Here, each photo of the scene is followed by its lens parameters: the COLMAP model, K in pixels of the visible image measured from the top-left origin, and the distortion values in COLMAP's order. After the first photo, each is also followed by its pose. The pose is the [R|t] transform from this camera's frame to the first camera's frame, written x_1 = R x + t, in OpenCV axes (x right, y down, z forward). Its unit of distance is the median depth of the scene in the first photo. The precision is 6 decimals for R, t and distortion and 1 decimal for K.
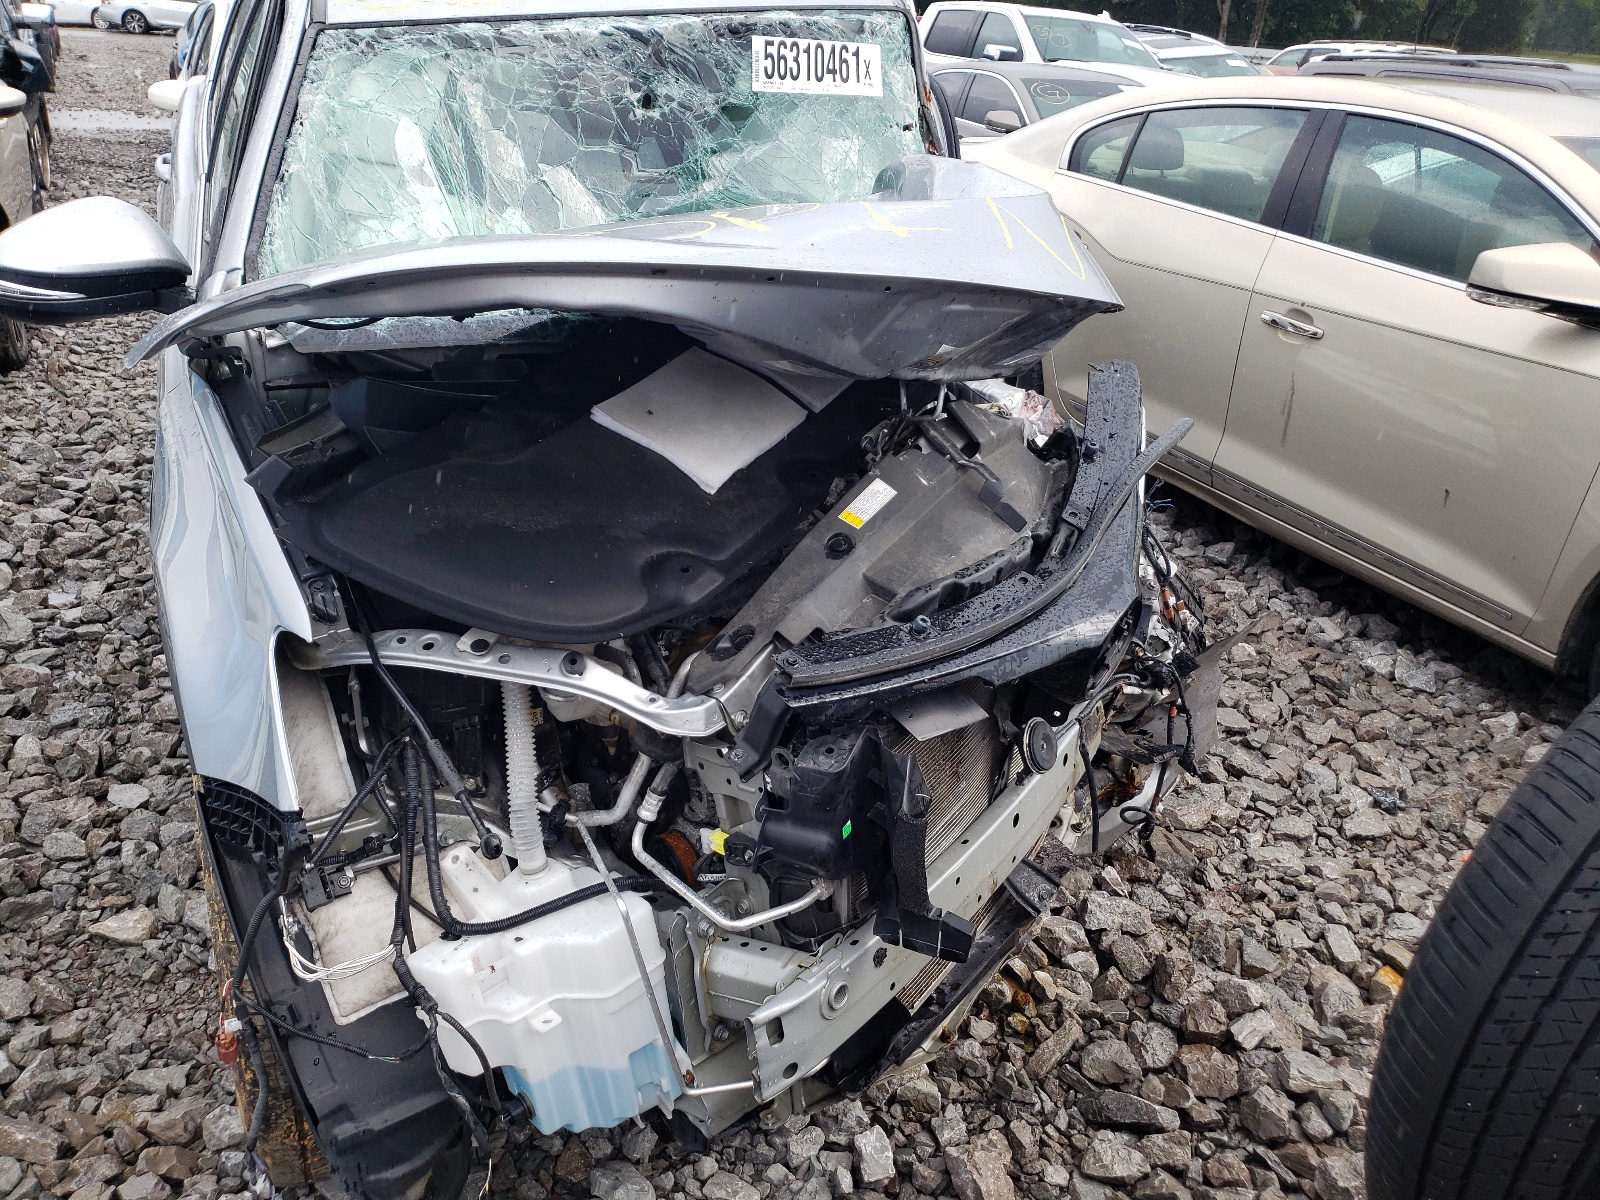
lens RADIAL K [[1231.8, 0, 800.0], [0, 1231.8, 600.0], [0, 0, 1]] dist [-0.014349, 0.047323]
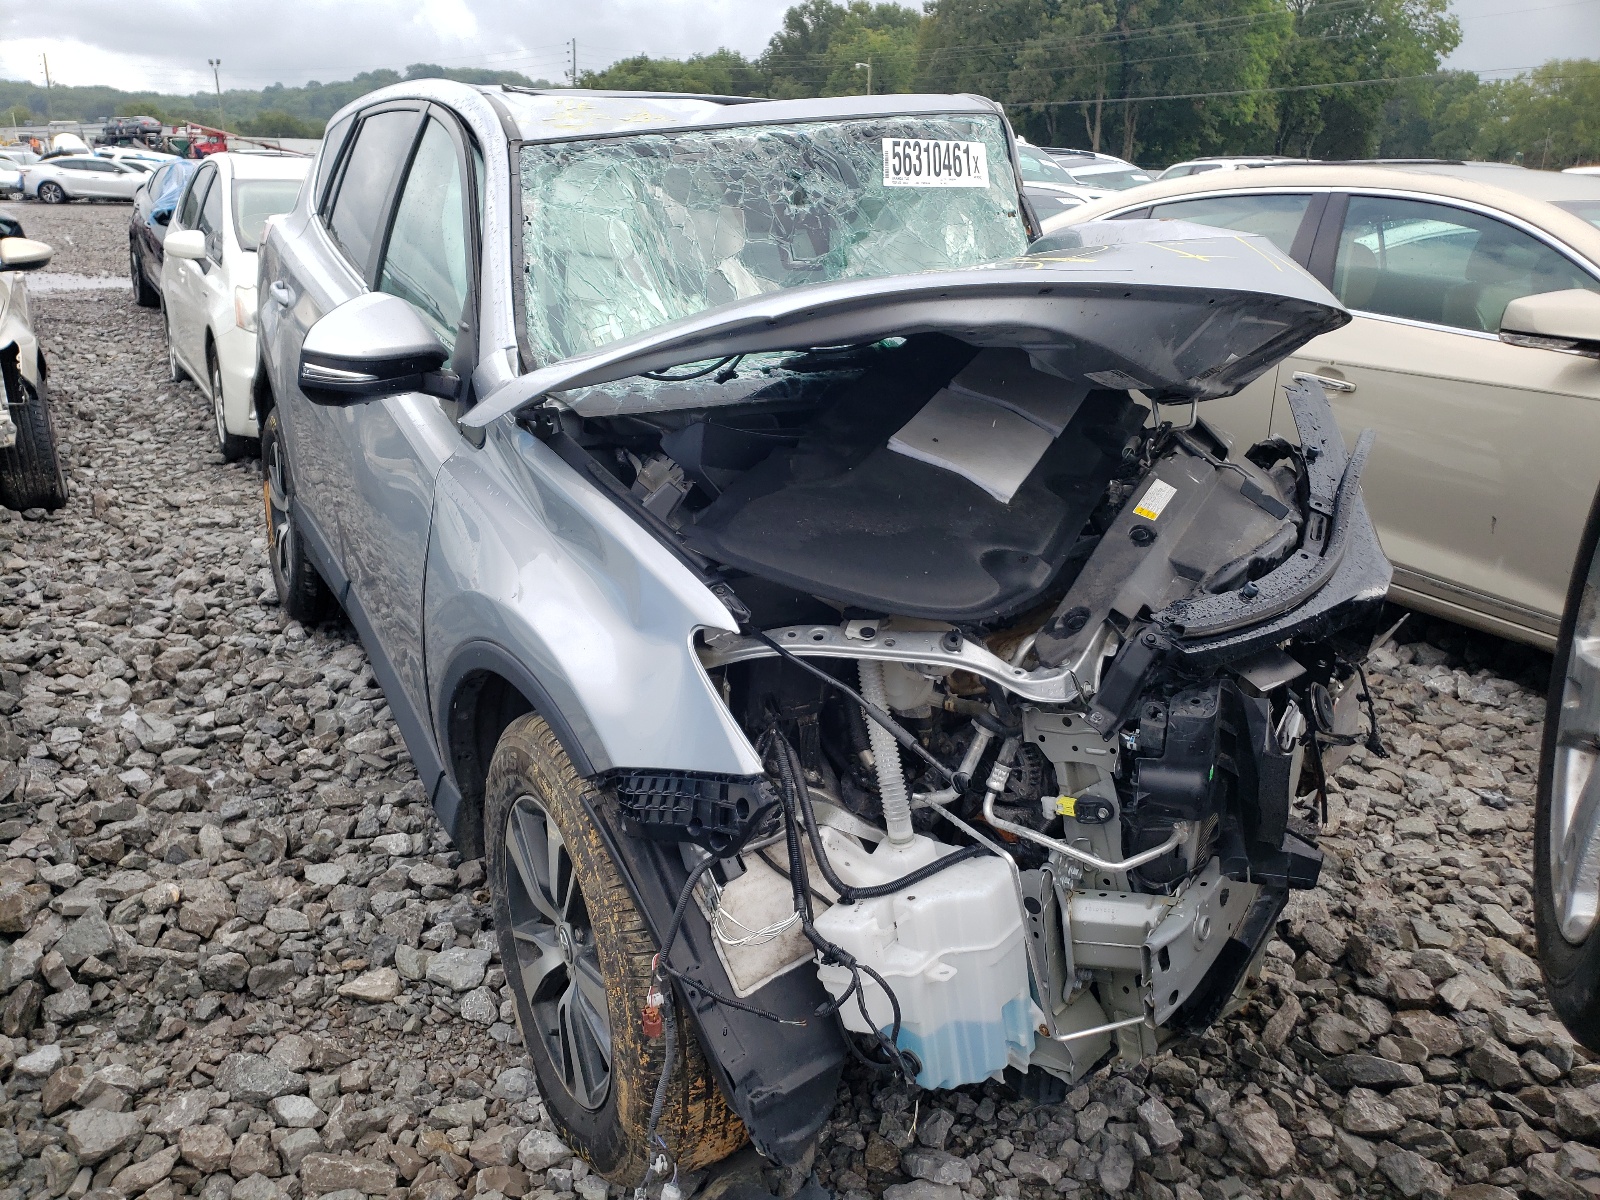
lens RADIAL K [[1215.6, 0, 800.0], [0, 1215.6, 600.0], [0, 0, 1]] dist [0.020145, 0.000253]
pose [[0.996534, -0.063674, 0.053537, -0.214743], [0.068423, 0.993393, -0.092131, 0.059873], [-0.047317, 0.095474, 0.994307, -0.062679]]
